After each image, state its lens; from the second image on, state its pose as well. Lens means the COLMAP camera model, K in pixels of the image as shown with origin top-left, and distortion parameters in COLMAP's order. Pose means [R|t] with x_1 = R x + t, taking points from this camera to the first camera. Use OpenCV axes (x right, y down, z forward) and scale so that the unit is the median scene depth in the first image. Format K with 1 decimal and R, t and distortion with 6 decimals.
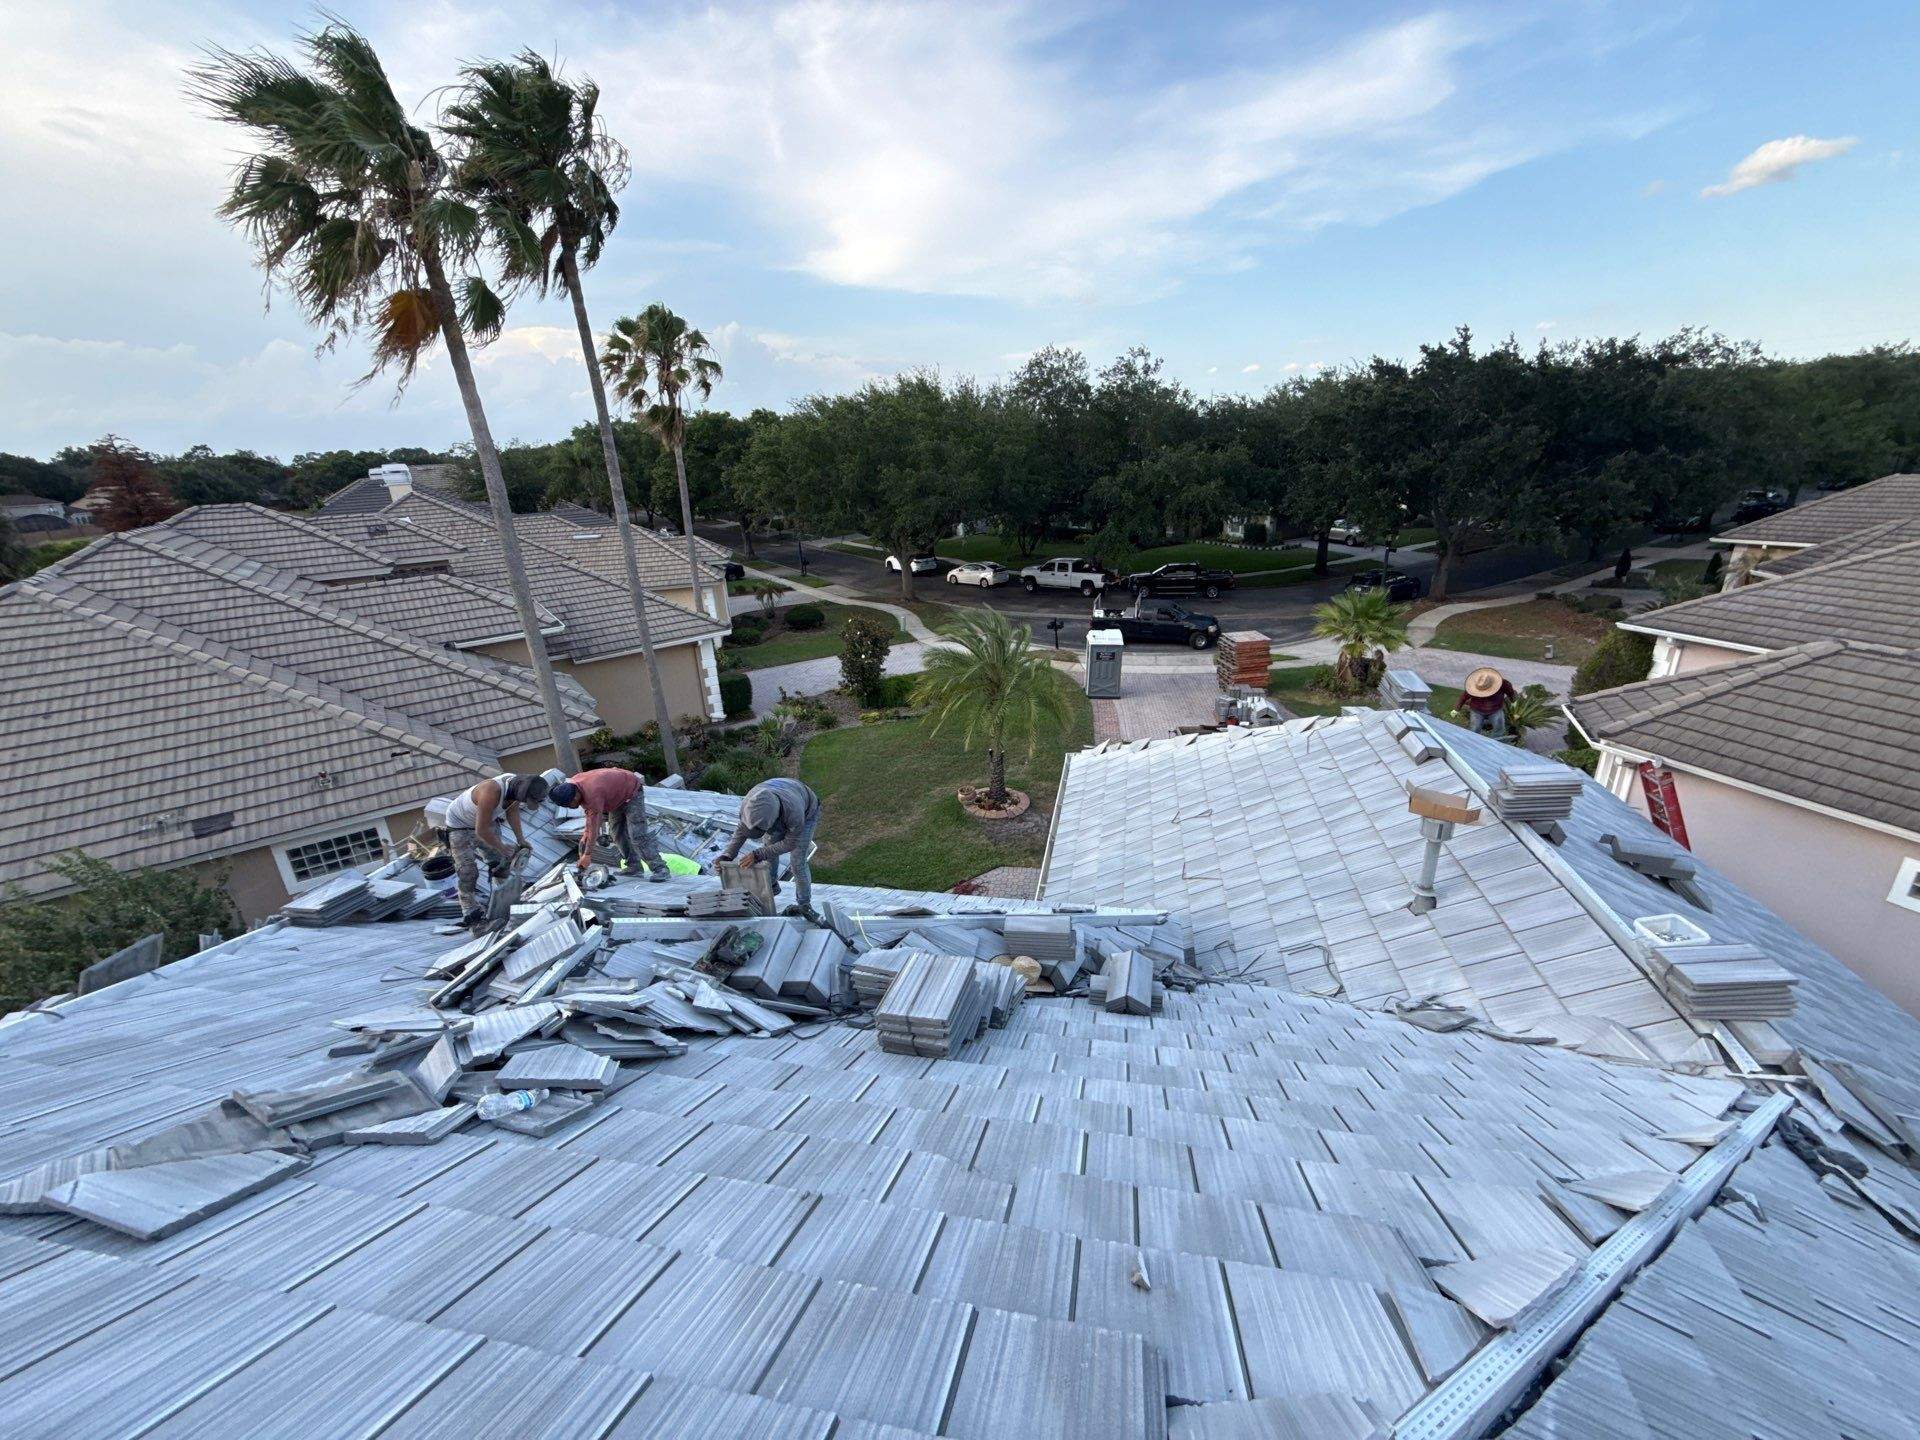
lens RADIAL K [[764.1, 0, 964.6], [0, 764.1, 720.2], [0, 0, 1]] dist [0.000967, -0.000413]
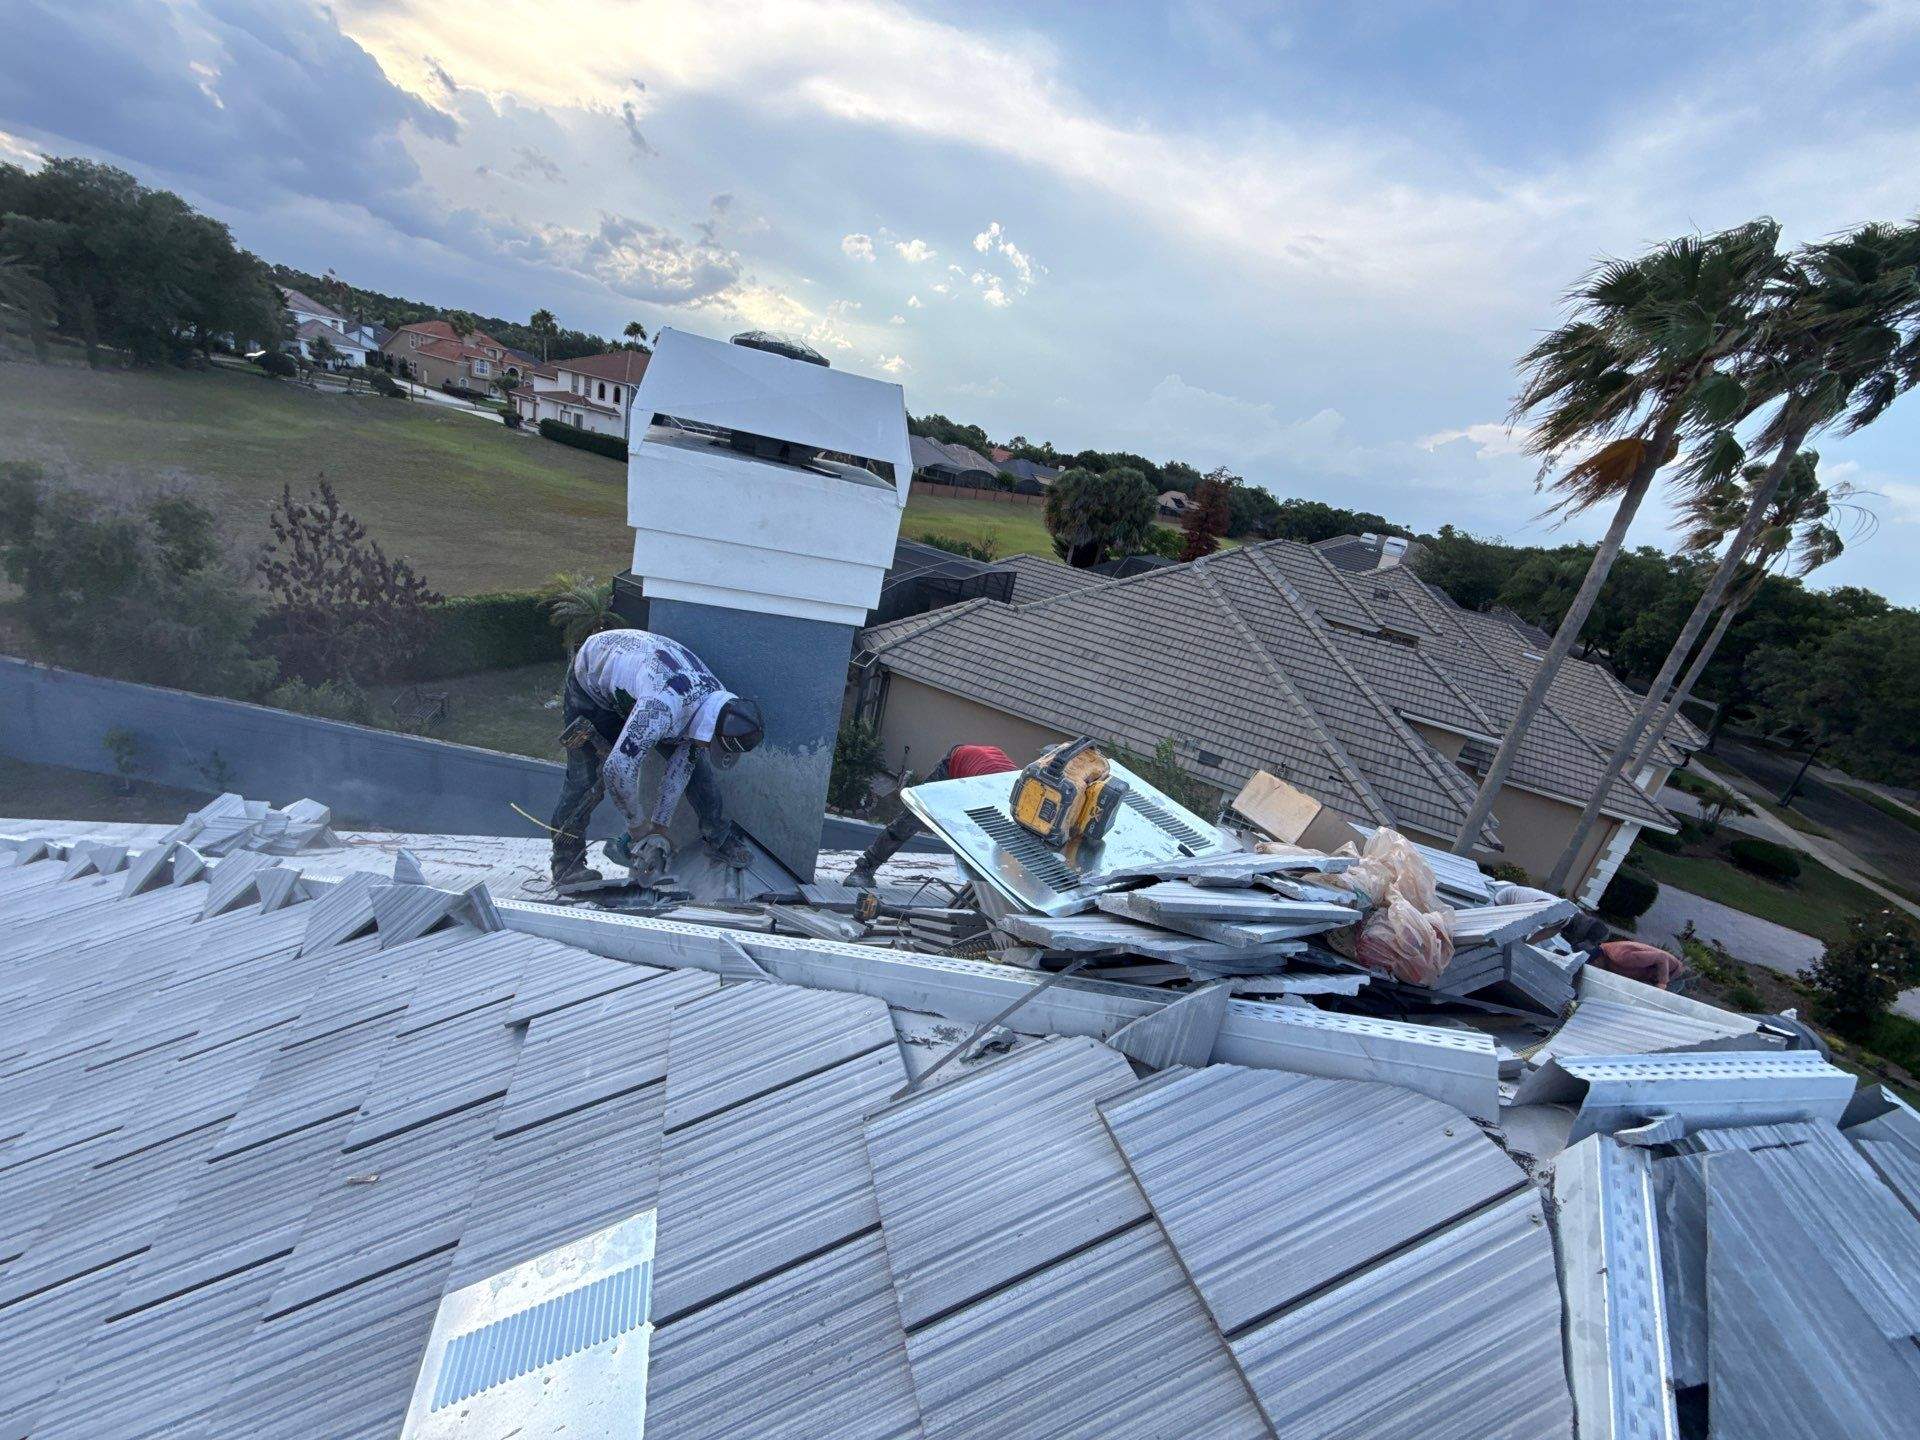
lens RADIAL K [[764.1, 0, 962.4], [0, 764.1, 717.7], [0, 0, 1]] dist [0.000967, -0.000413]
pose [[0.448454, 0.435437, -0.780566, -0.068292], [-0.511297, 0.841282, 0.175555, 0.030567], [0.733120, 0.320372, 0.599914, -0.100179]]
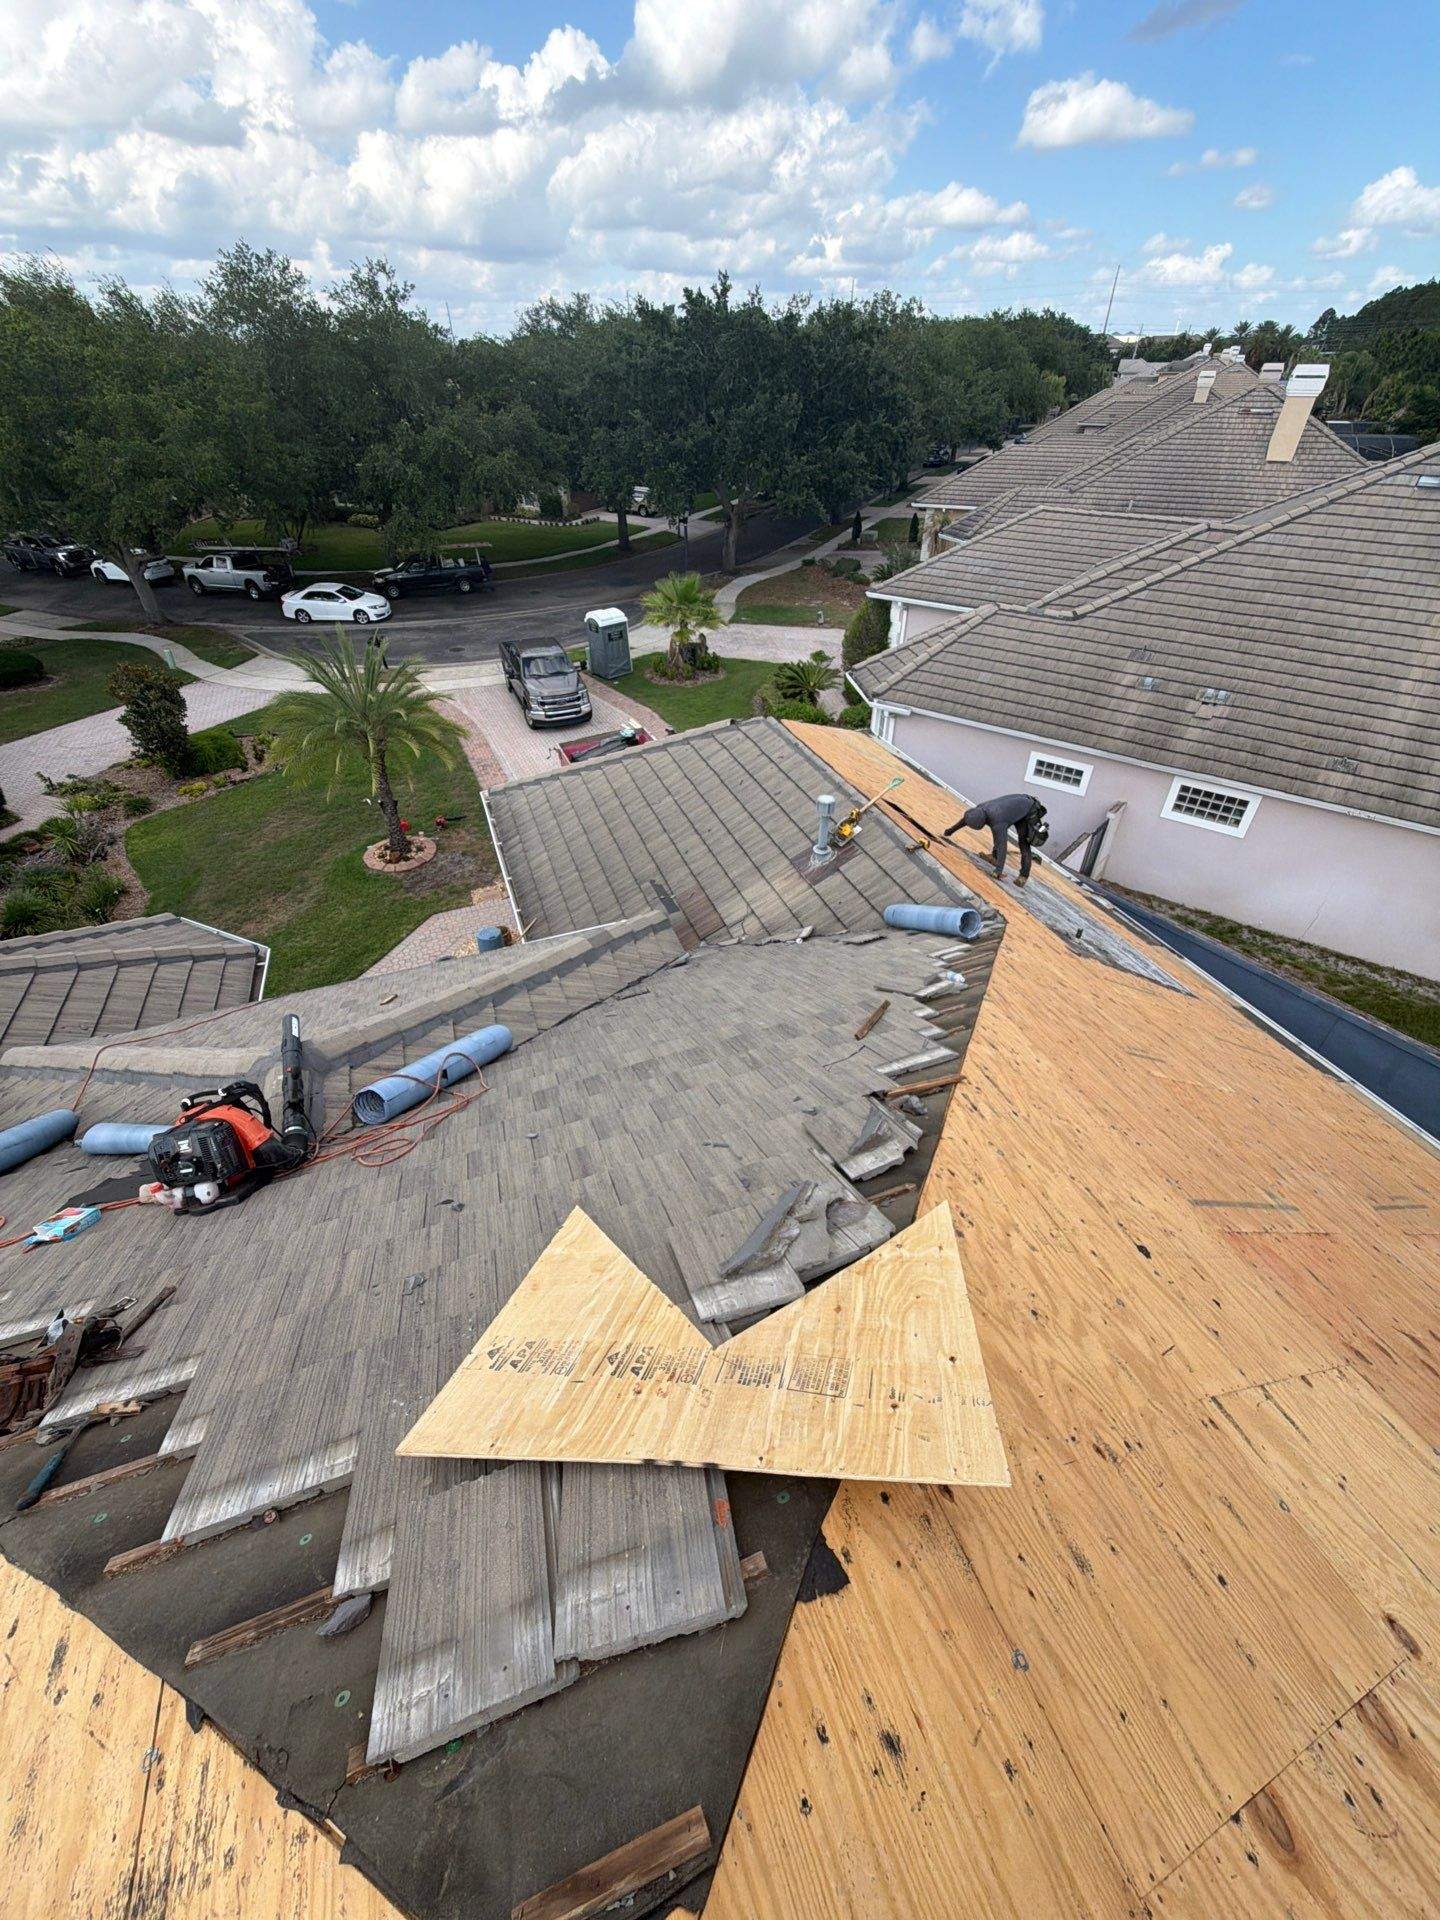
lens RADIAL K [[764.1, 0, 724.3], [0, 764.1, 957.2], [0, 0, 1]] dist [0.000967, -0.000413]
pose [[0.844862, -0.301609, 0.441860, -0.065920], [0.155587, 0.928754, 0.336465, -0.027399], [-0.511860, -0.215518, 0.831596, -0.041204]]
